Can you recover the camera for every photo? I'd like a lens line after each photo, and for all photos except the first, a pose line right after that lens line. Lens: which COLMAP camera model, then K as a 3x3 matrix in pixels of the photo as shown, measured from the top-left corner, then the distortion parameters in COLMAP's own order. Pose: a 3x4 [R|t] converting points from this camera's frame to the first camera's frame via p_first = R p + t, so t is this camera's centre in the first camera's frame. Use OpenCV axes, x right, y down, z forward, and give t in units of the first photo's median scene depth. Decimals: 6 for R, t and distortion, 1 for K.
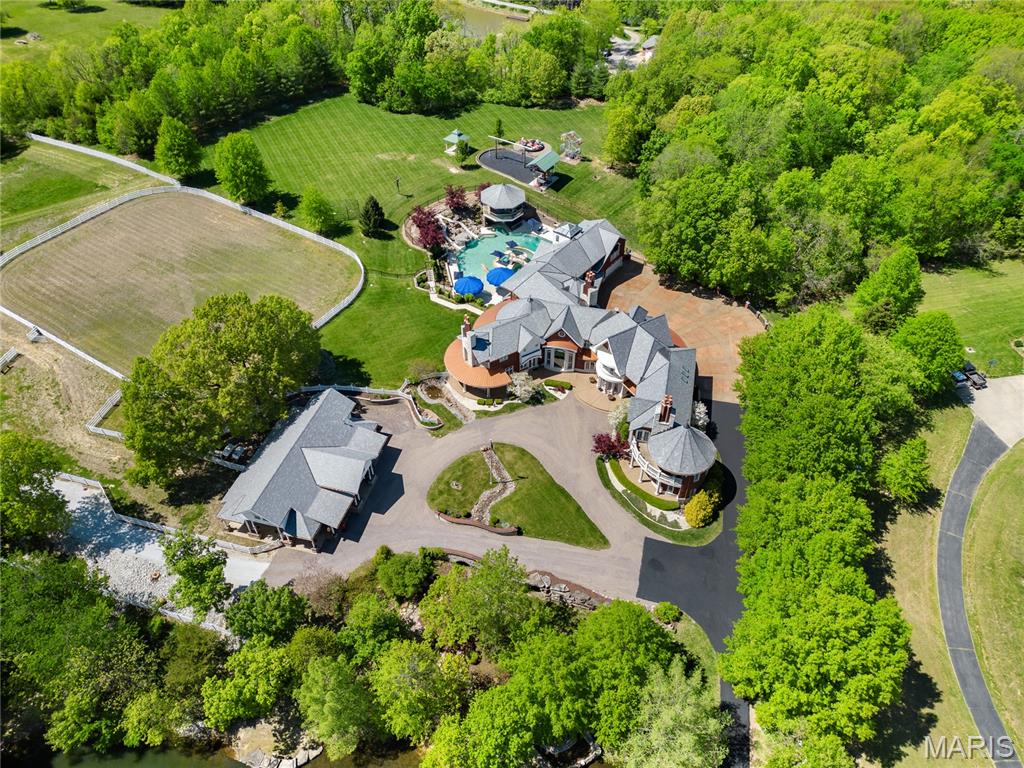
lens RADIAL K [[733.2, 0, 512.0], [0, 733.2, 384.0], [0, 0, 1]] dist [0.101067, -0.092063]
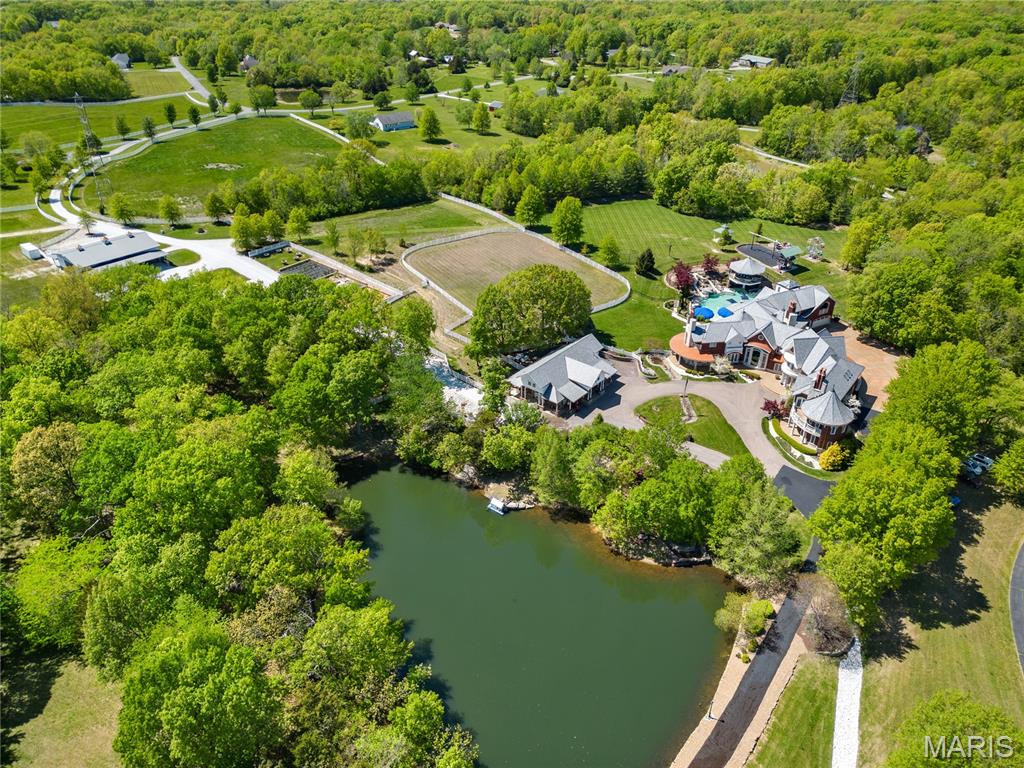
lens RADIAL K [[733.2, 0, 512.0], [0, 733.2, 384.0], [0, 0, 1]] dist [0.101067, -0.092063]
pose [[0.914937, 0.217448, -0.340011, 0.118274], [-0.285362, 0.944288, -0.163979, 0.332882], [0.285411, 0.247057, 0.926015, -0.348539]]
